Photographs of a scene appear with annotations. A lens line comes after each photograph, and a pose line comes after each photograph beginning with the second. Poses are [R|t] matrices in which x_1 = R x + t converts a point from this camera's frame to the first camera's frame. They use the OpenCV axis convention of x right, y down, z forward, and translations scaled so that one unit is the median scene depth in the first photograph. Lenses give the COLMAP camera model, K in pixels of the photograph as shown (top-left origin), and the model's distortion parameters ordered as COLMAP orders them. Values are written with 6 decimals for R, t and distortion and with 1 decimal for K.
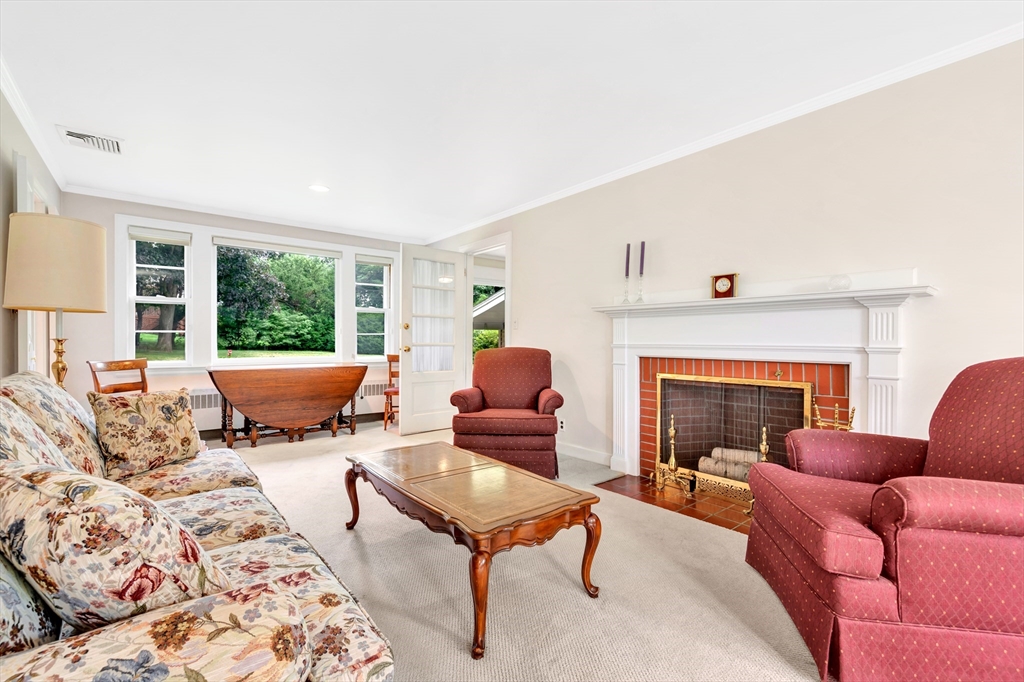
lens RADIAL K [[487.1, 0, 524.8], [0, 487.1, 340.7], [0, 0, 1]] dist [0.006670, -0.000038]
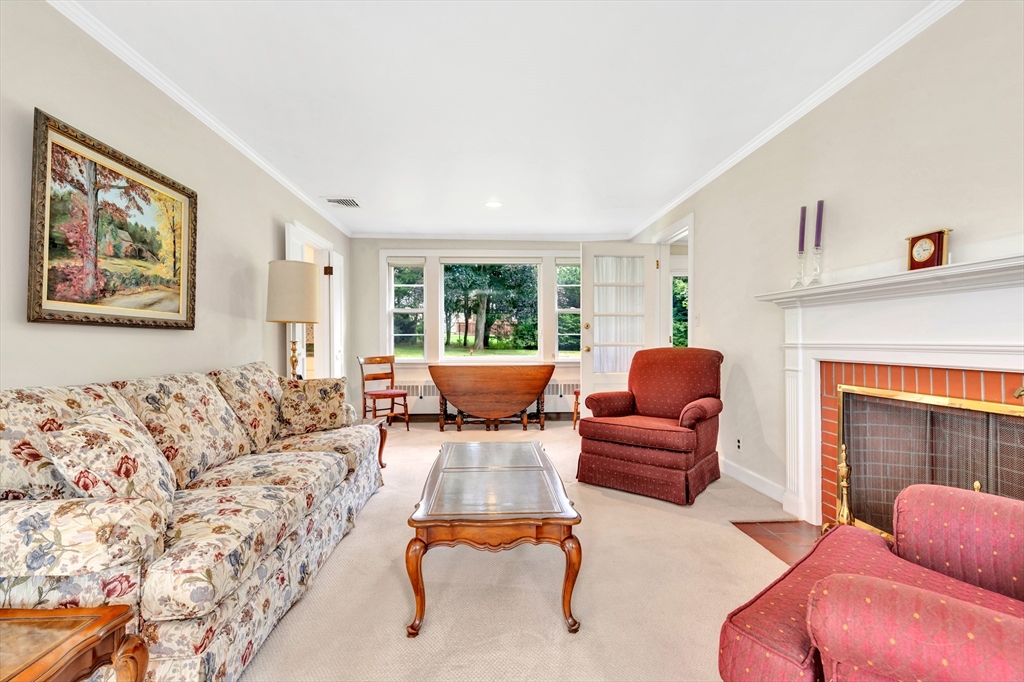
lens RADIAL K [[503.7, 0, 486.5], [0, 503.7, 339.7], [0, 0, 1]] dist [0.009771, 0.000061]
pose [[0.777437, -0.008268, -0.628907, 0.345996], [0.006973, 0.999965, -0.004526, 0.001958], [0.628923, -0.000867, 0.777468, 0.114684]]
